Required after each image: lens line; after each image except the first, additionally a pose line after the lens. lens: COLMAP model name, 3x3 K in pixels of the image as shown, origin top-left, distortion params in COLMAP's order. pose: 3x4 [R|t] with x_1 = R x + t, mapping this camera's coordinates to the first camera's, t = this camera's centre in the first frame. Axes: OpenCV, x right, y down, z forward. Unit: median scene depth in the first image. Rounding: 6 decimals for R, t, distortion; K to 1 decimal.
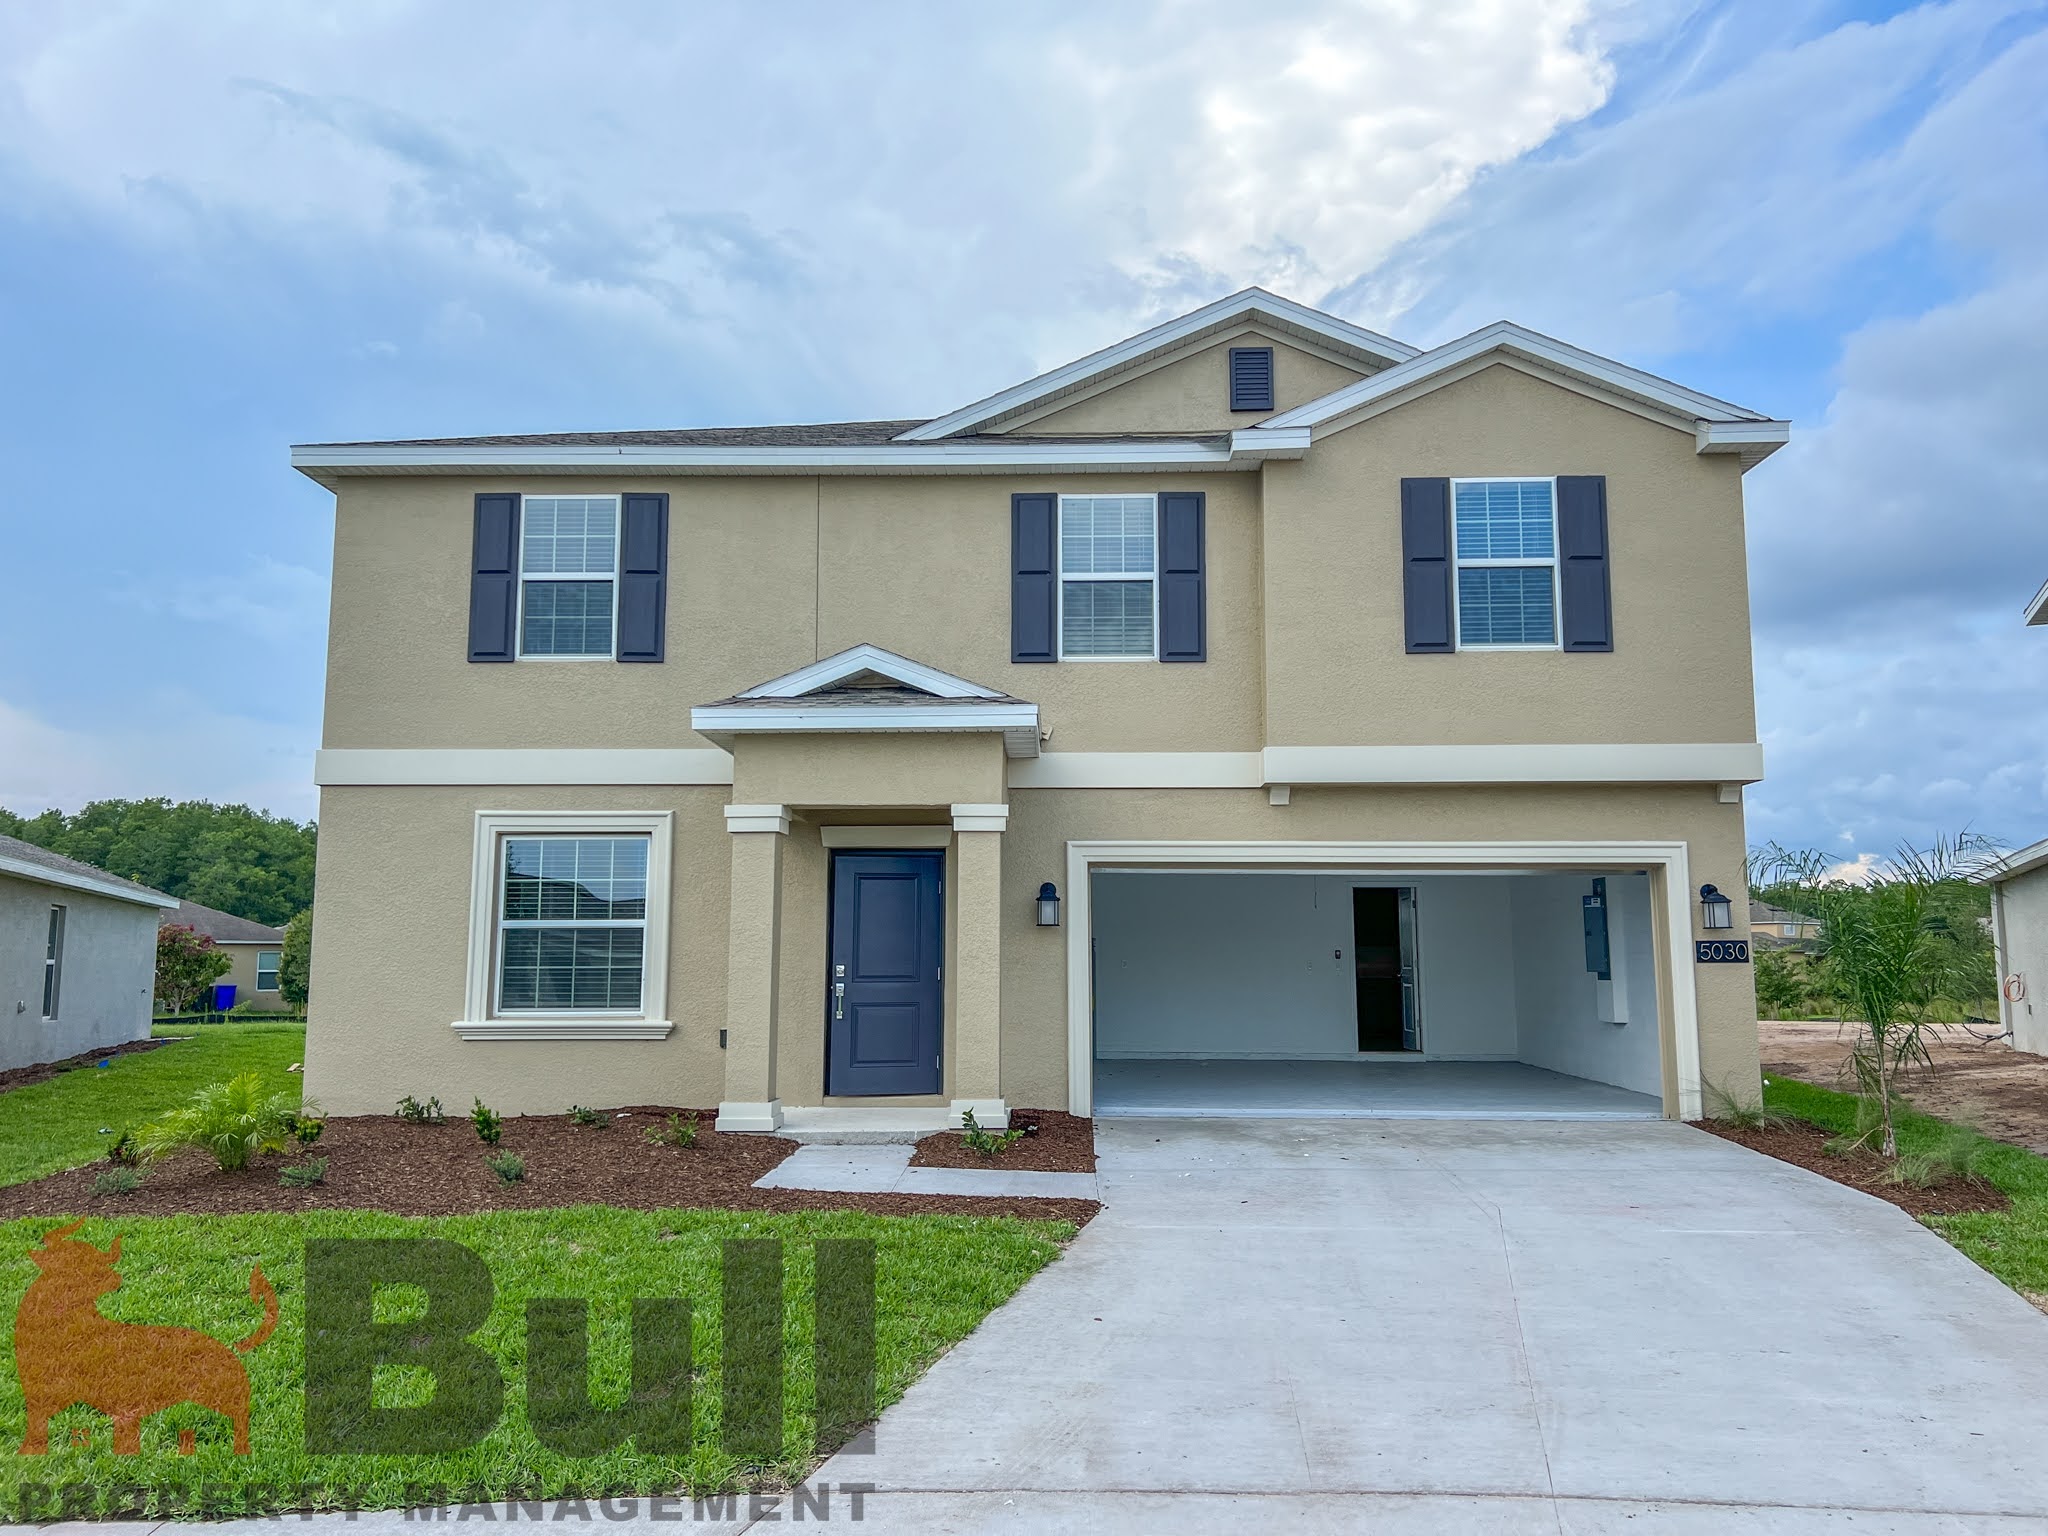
lens RADIAL K [[1480.1, 0, 1024.0], [0, 1480.1, 768.0], [0, 0, 1]] dist [0.065837, 0.001331]
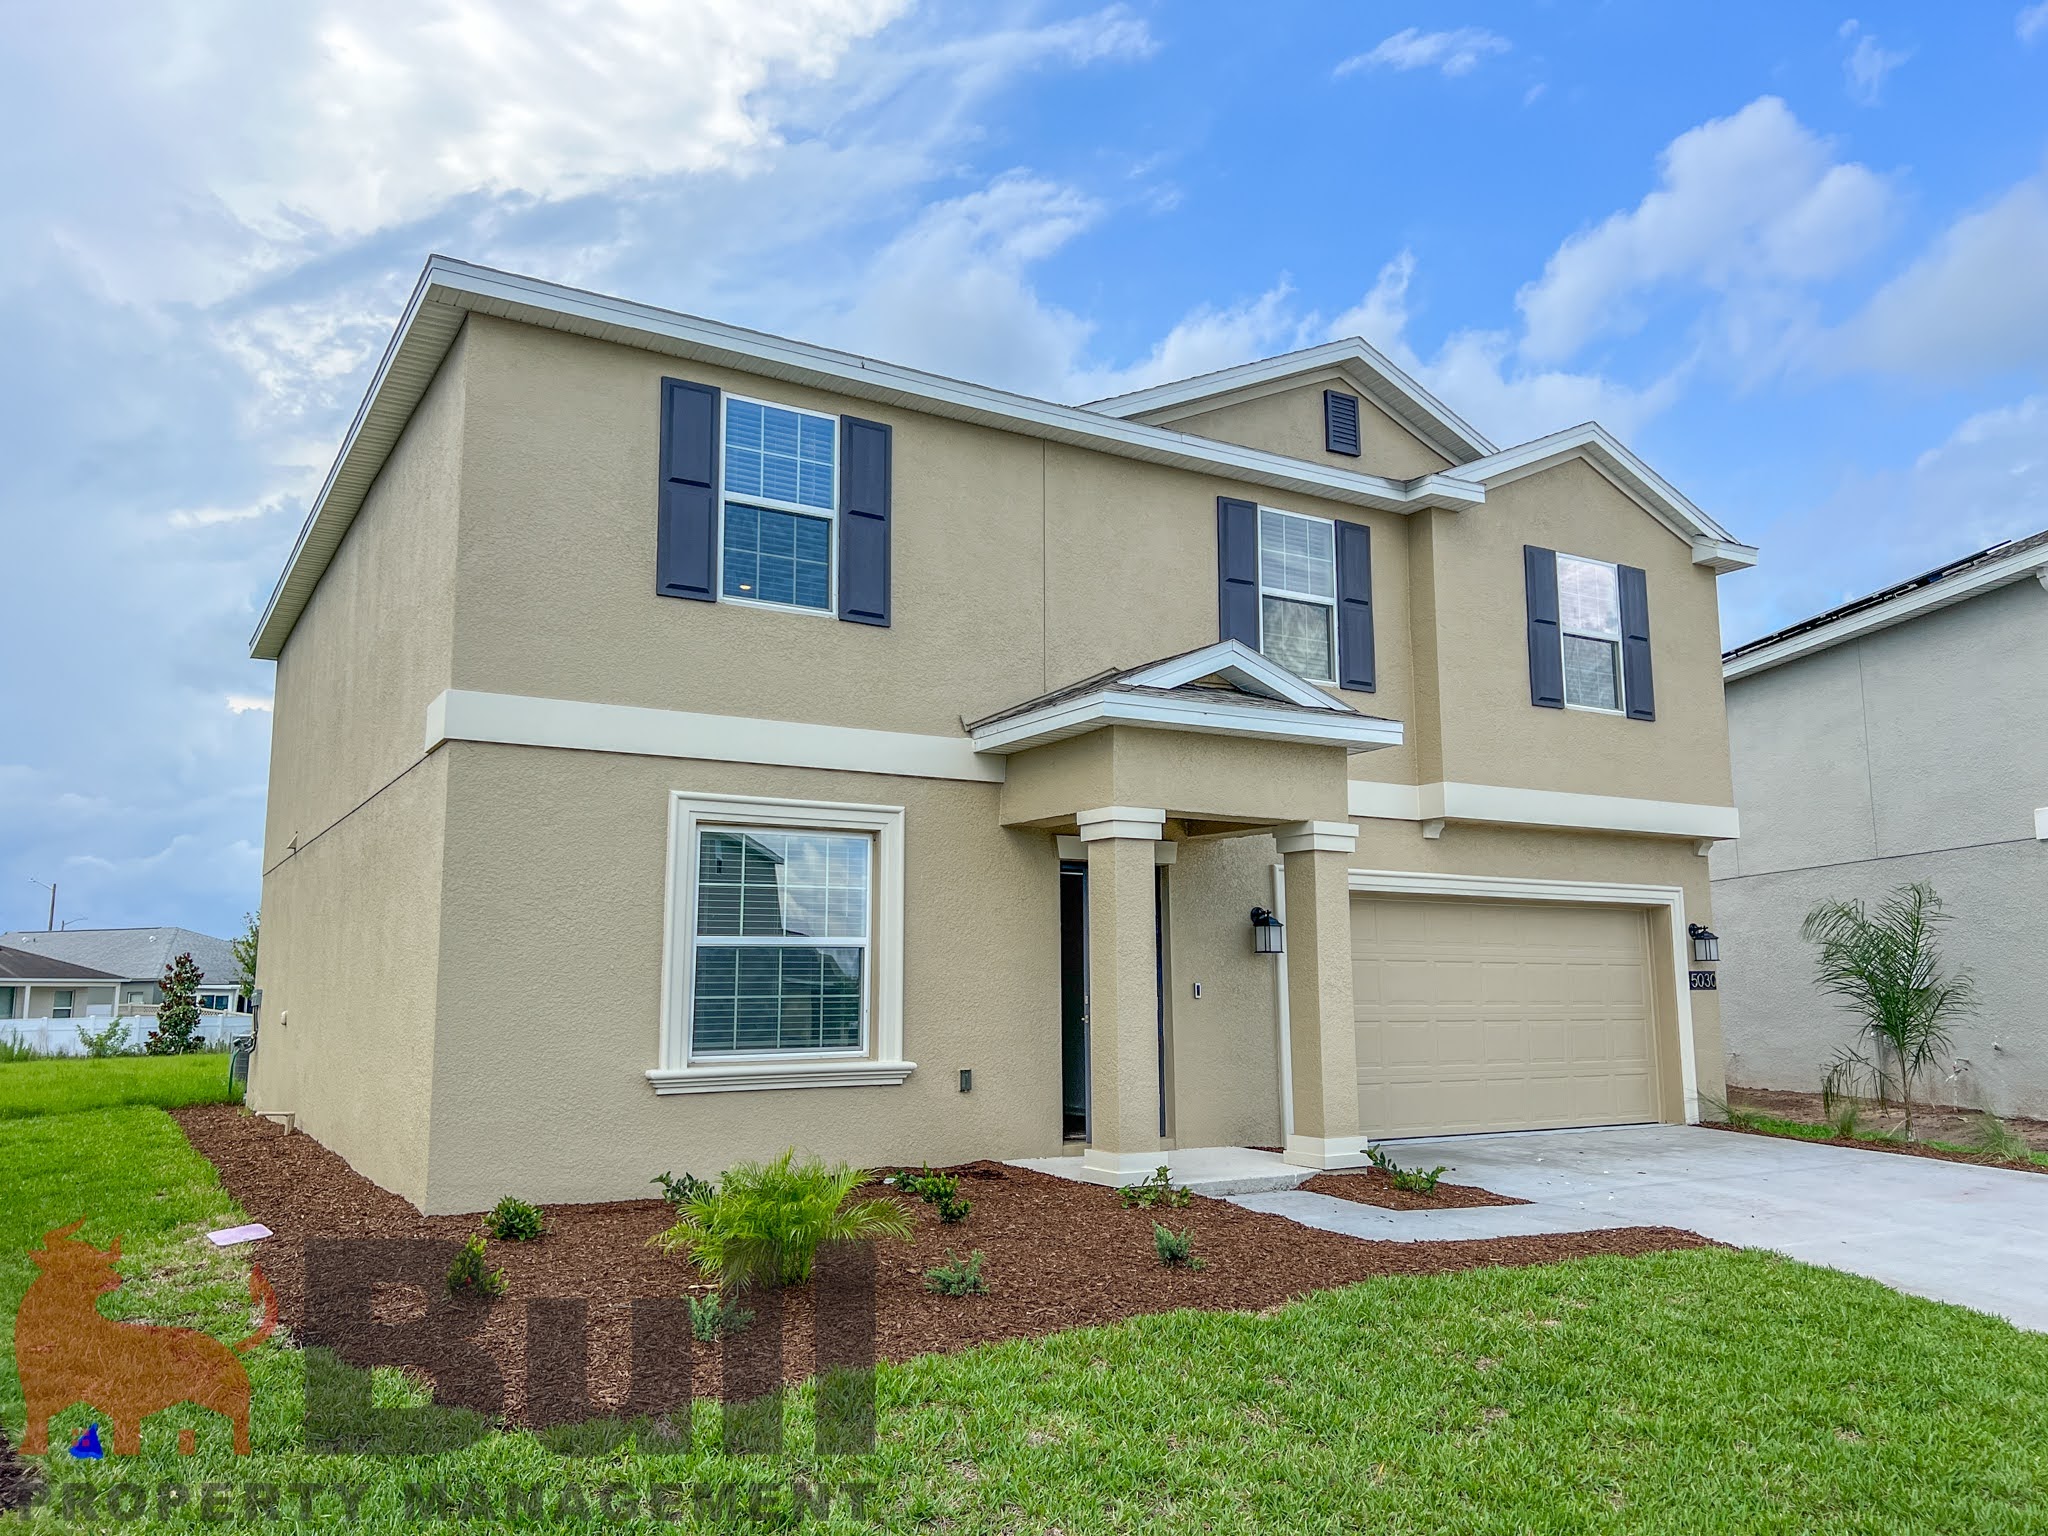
lens RADIAL K [[1566.9, 0, 1024.0], [0, 1566.9, 768.0], [0, 0, 1]] dist [0.083993, -0.107275]
pose [[0.833667, 0.076141, 0.546993, -0.662200], [-0.060884, 0.997084, -0.046001, 0.043244], [-0.548901, 0.005046, 0.835872, 0.232403]]
